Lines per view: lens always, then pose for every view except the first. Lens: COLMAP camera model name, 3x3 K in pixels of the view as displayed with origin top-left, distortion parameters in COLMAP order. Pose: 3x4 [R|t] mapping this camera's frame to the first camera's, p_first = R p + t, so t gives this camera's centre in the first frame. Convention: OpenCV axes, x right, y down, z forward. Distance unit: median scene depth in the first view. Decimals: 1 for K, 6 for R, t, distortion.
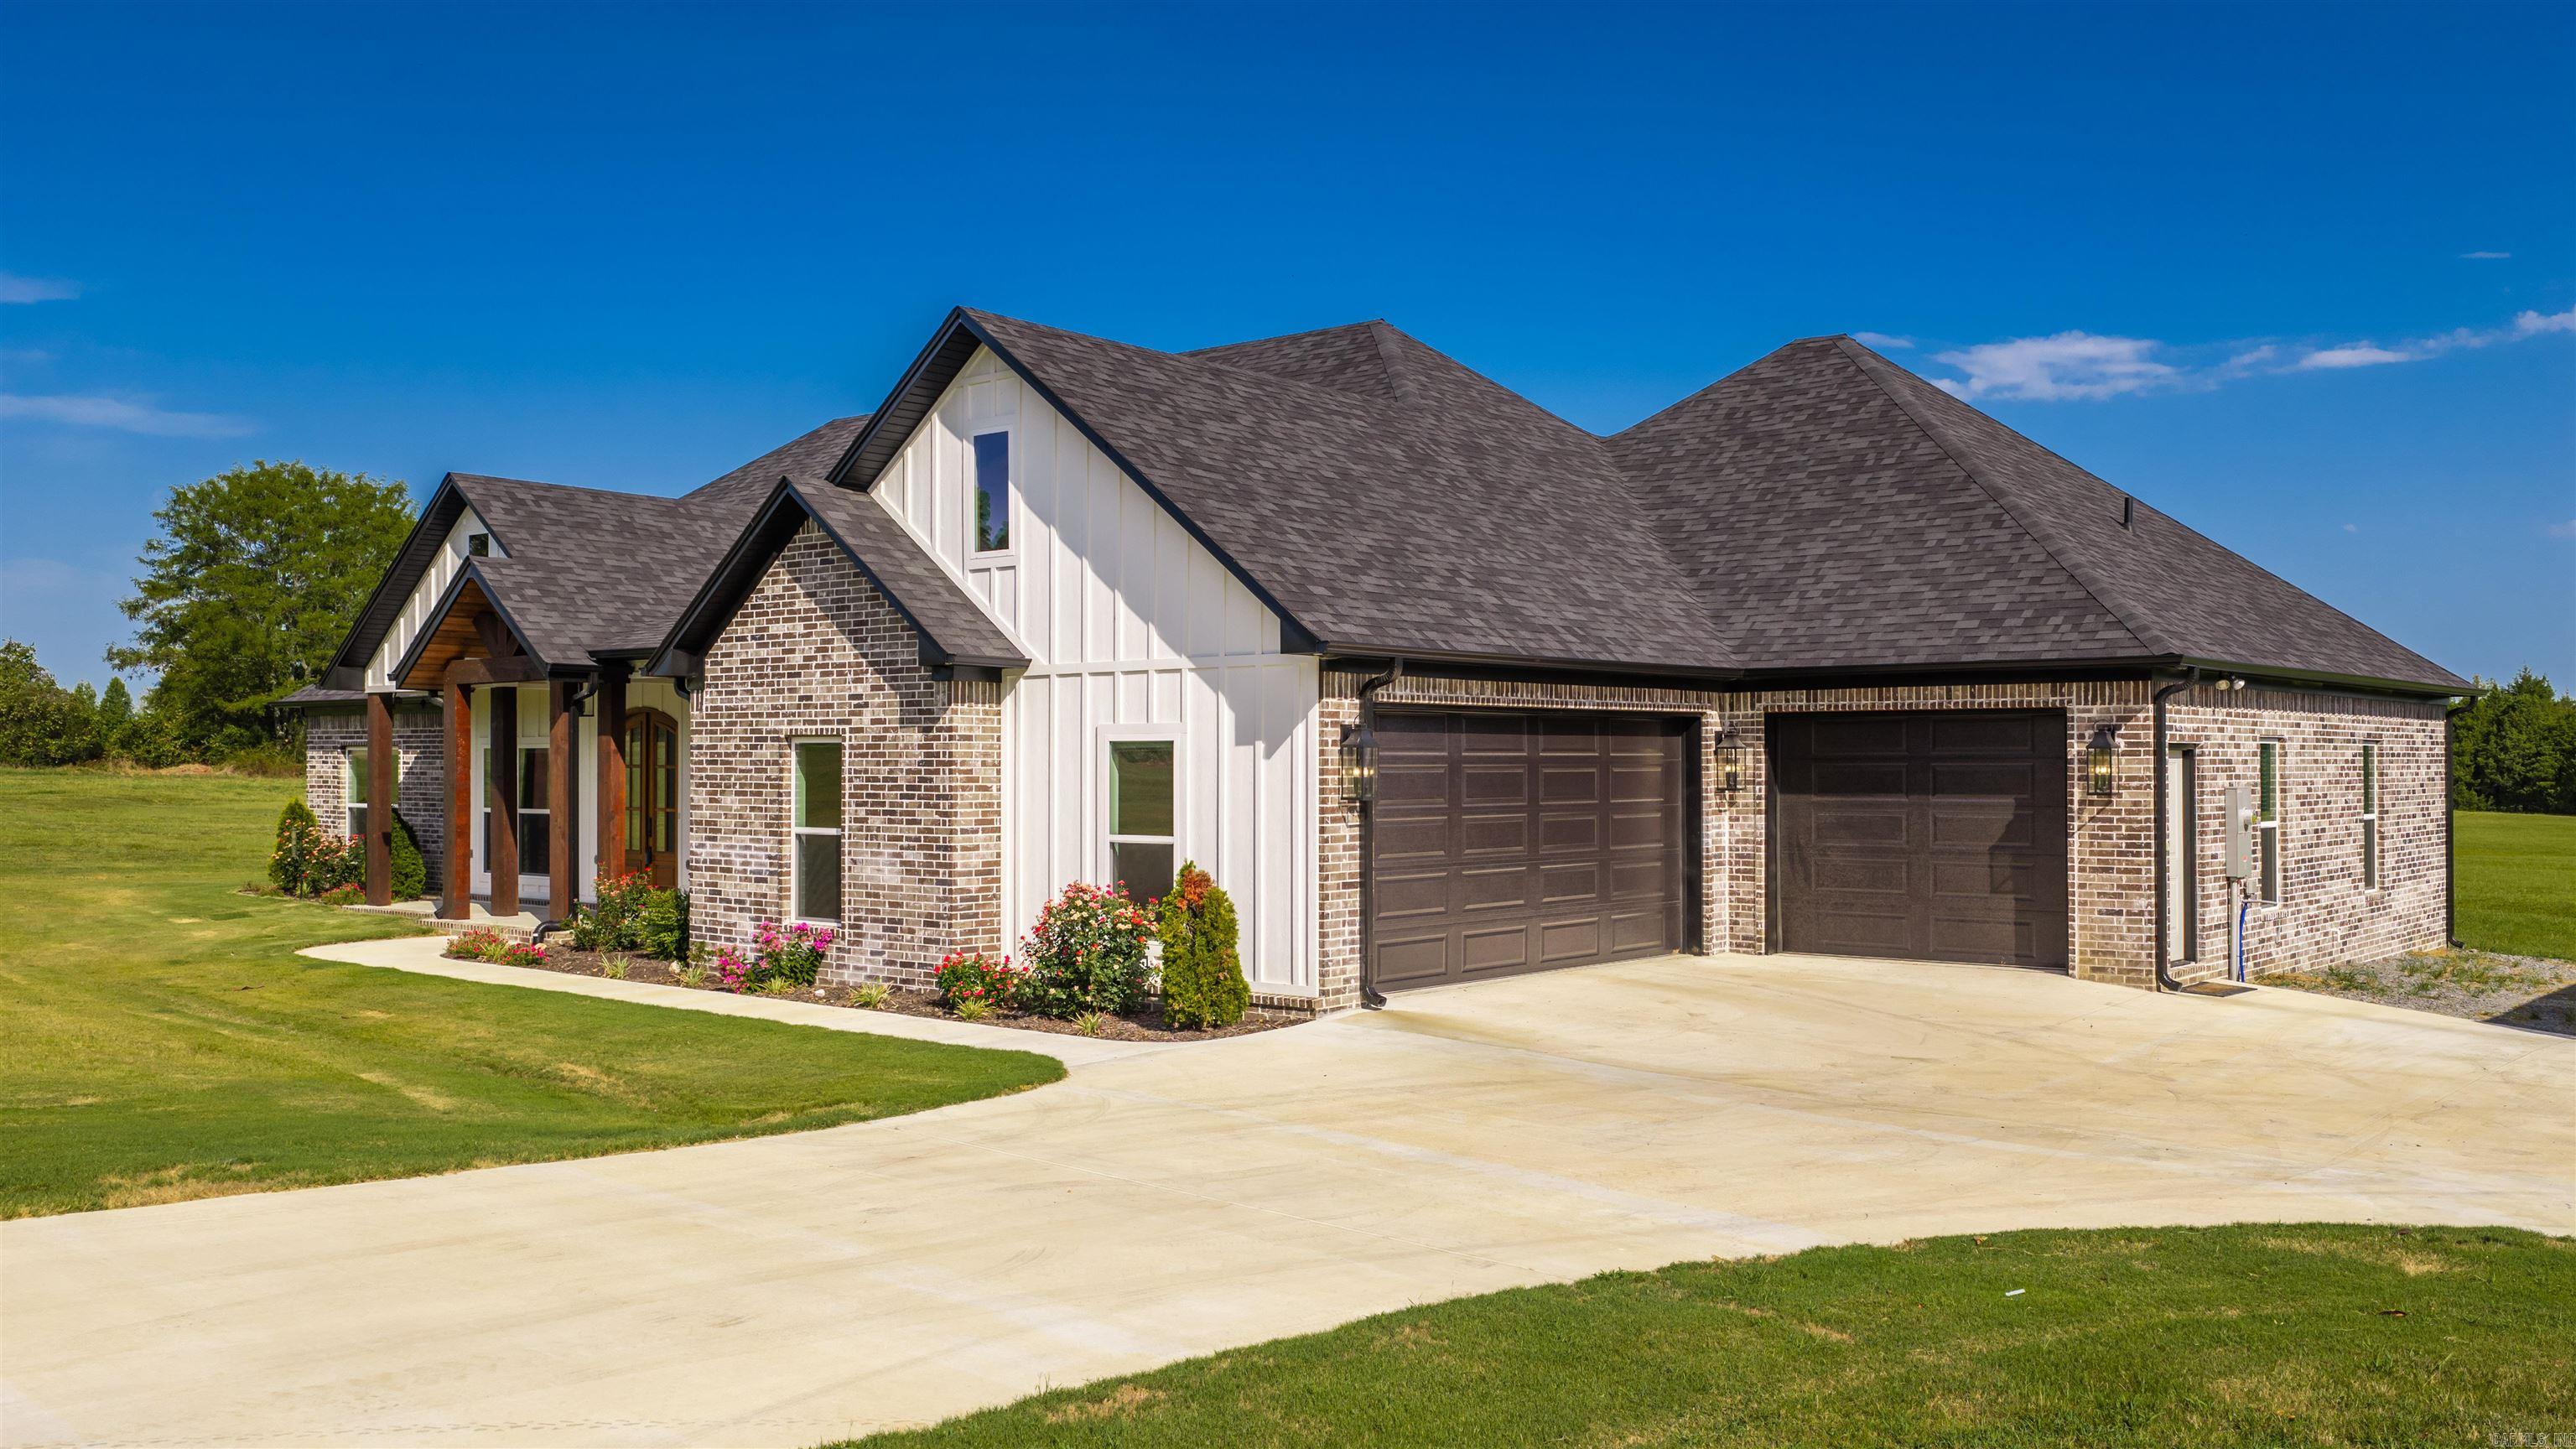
lens RADIAL K [[2114.2, 0, 1288.0], [0, 2114.2, 724.5], [0, 0, 1]] dist [0.010656, -0.012600]
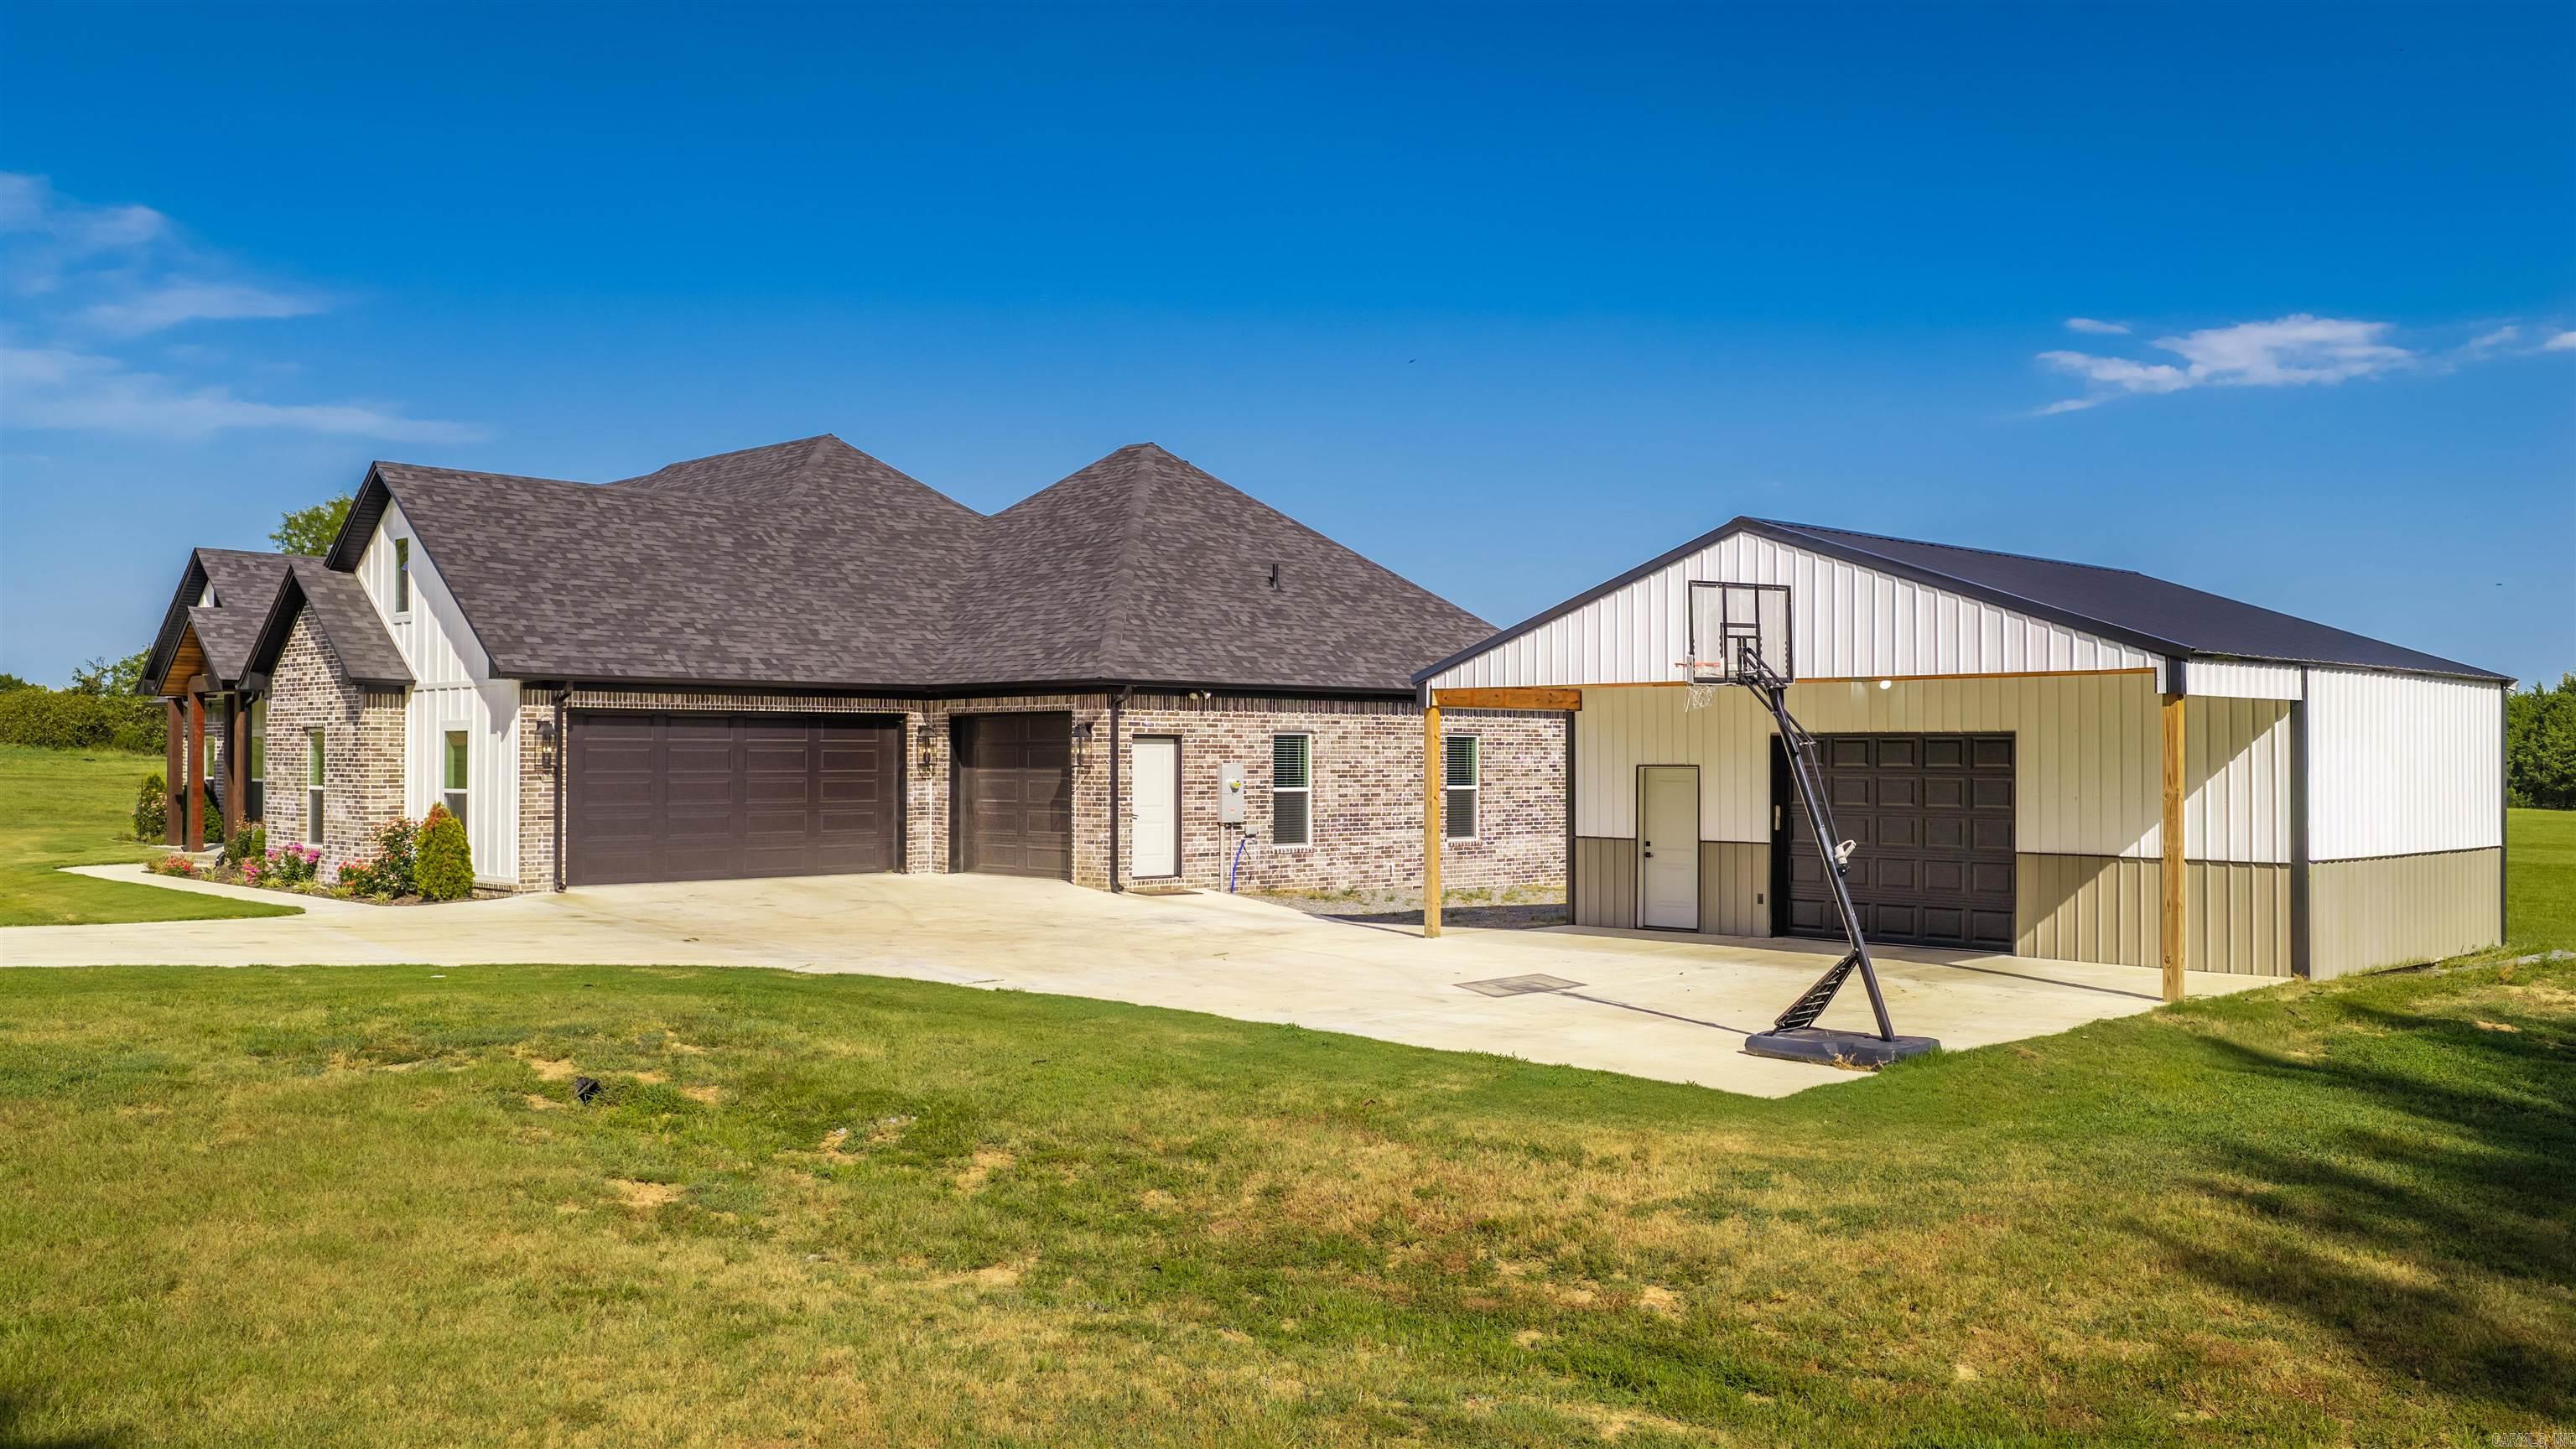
lens RADIAL K [[2114.2, 0, 1288.0], [0, 2114.2, 724.5], [0, 0, 1]] dist [0.010656, -0.012600]
pose [[0.995701, 0.001691, -0.092606, 0.647102], [-0.001490, 0.999996, 0.002240, -0.001618], [0.092610, -0.002092, 0.995700, -0.510393]]
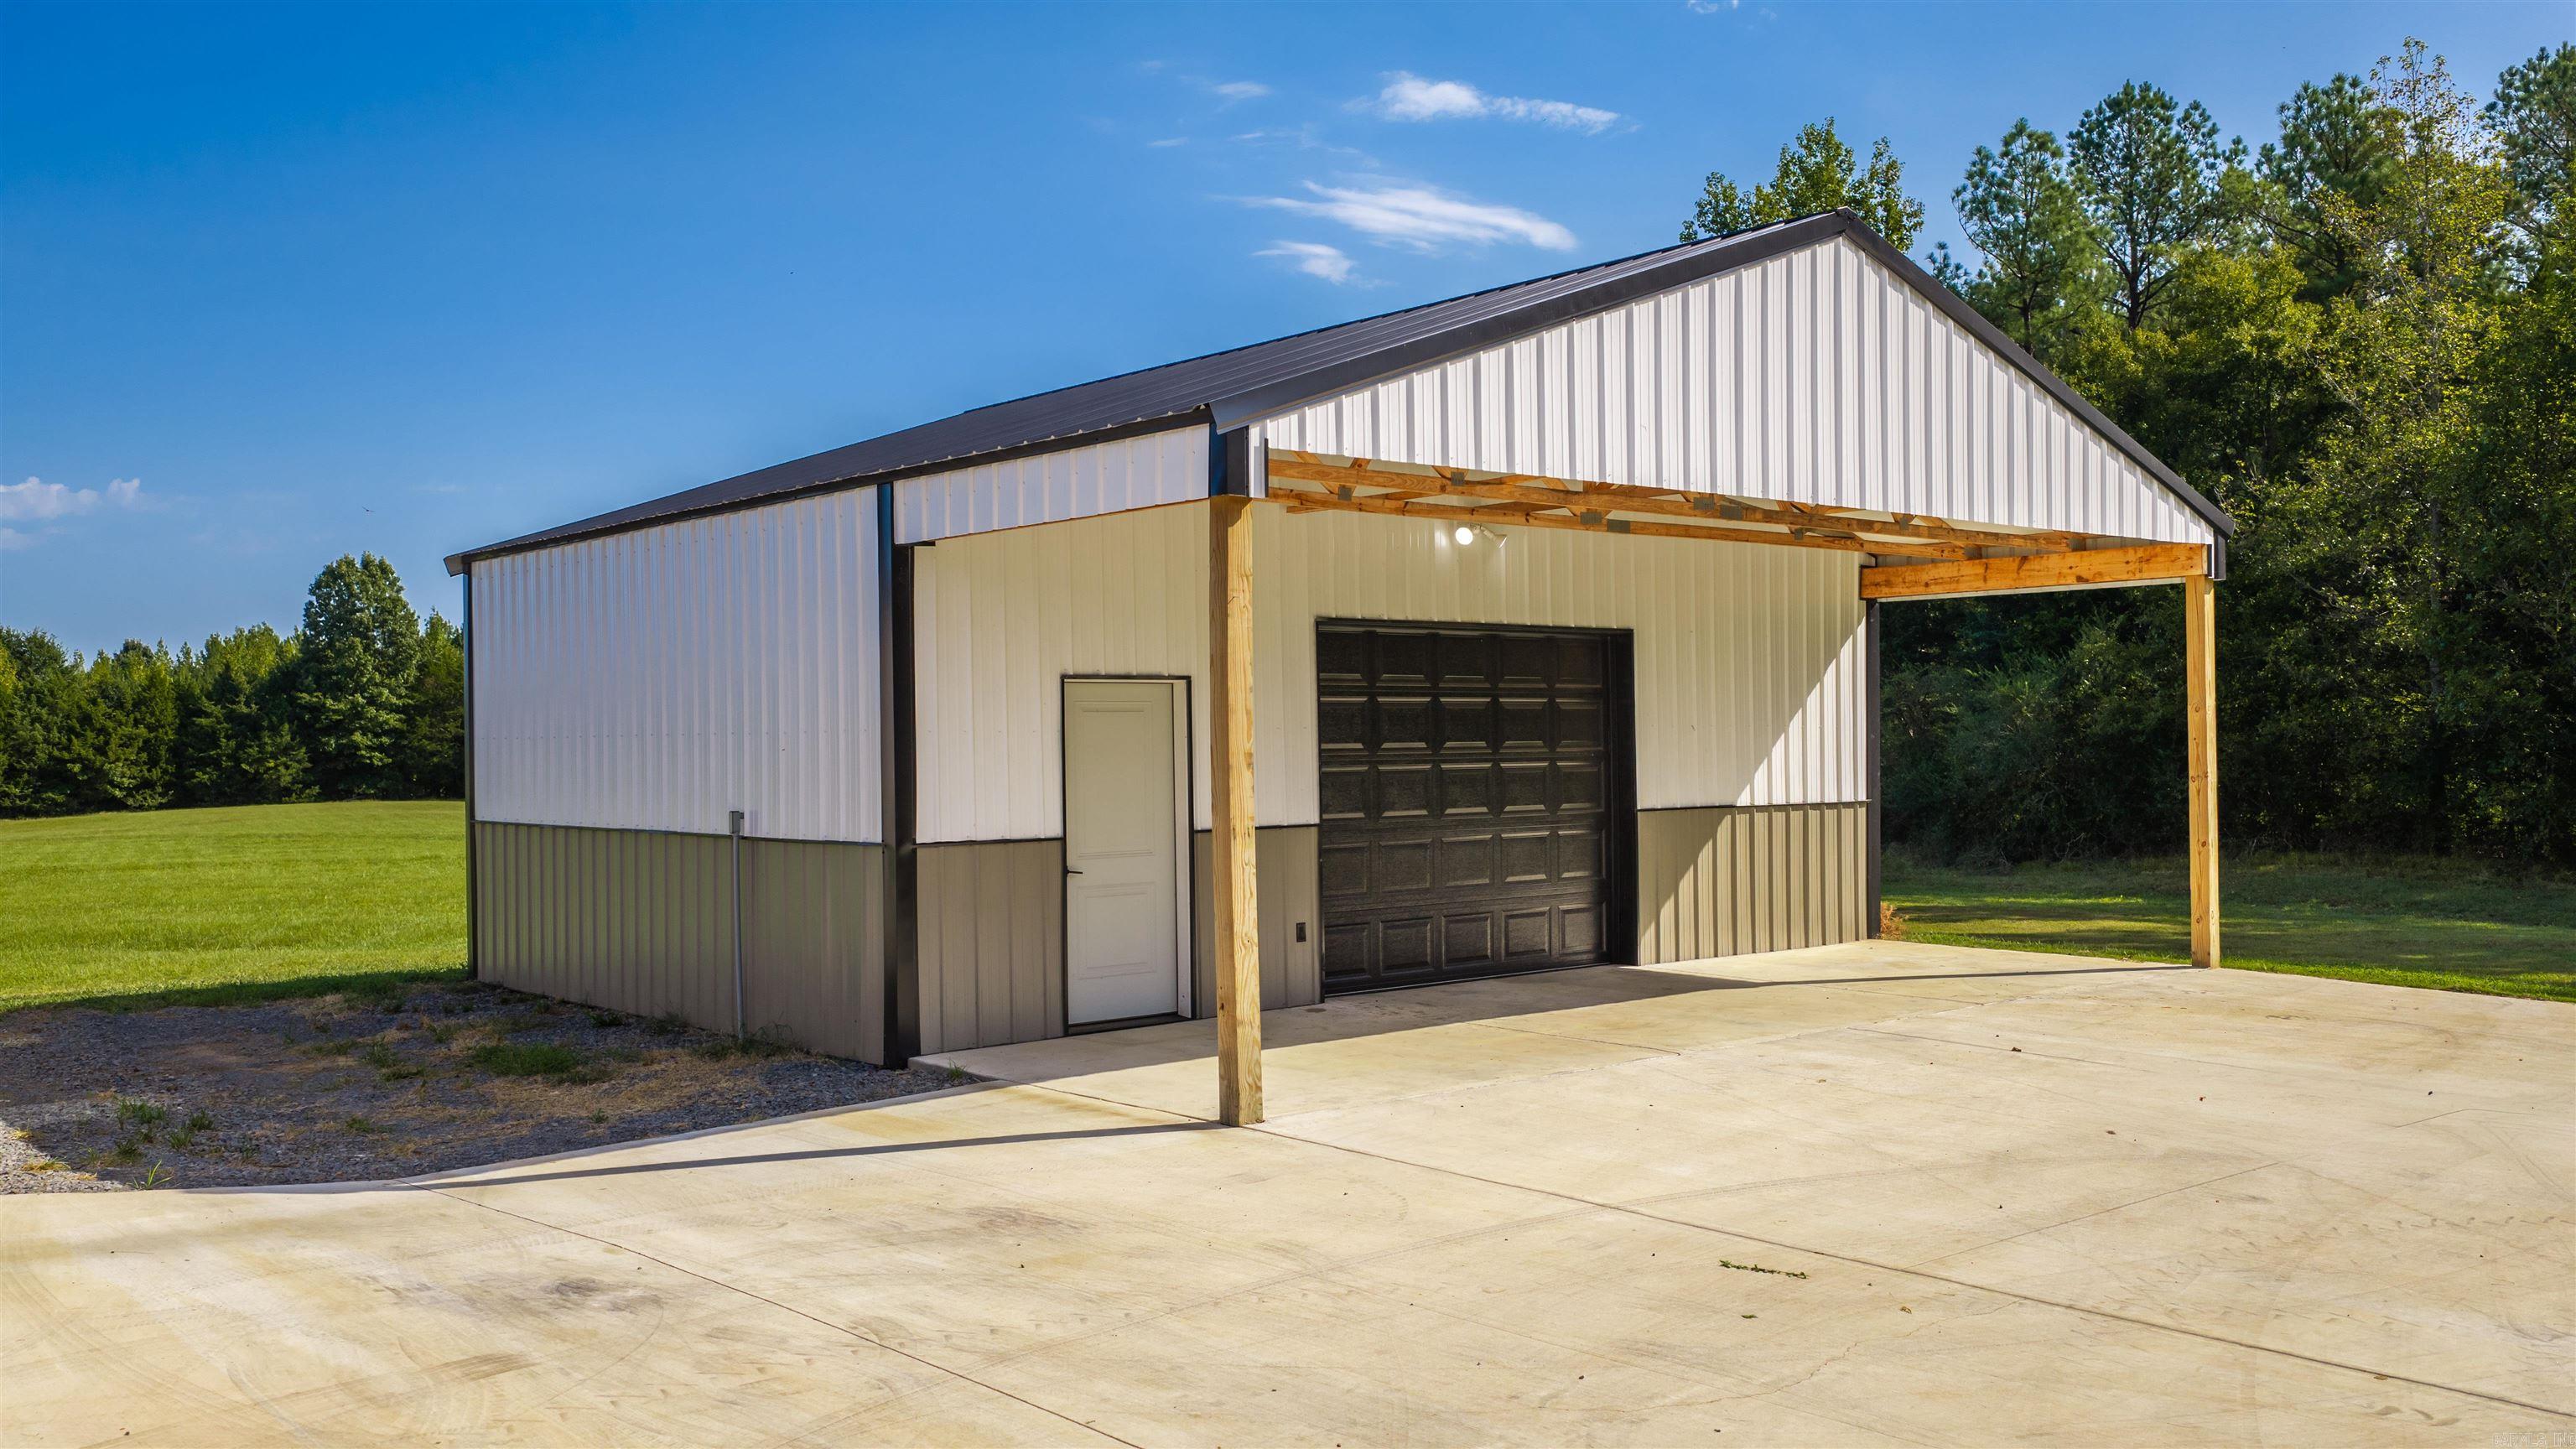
lens RADIAL K [[2204.3, 0, 1287.8], [0, 2204.3, 713.3], [0, 0, 1]] dist [0.033319, -0.066259]
pose [[0.143228, 0.007301, 0.989663, 0.139204], [-0.006714, 0.999957, -0.006405, 0.040671], [-0.989667, -0.005727, 0.143270, 0.671832]]
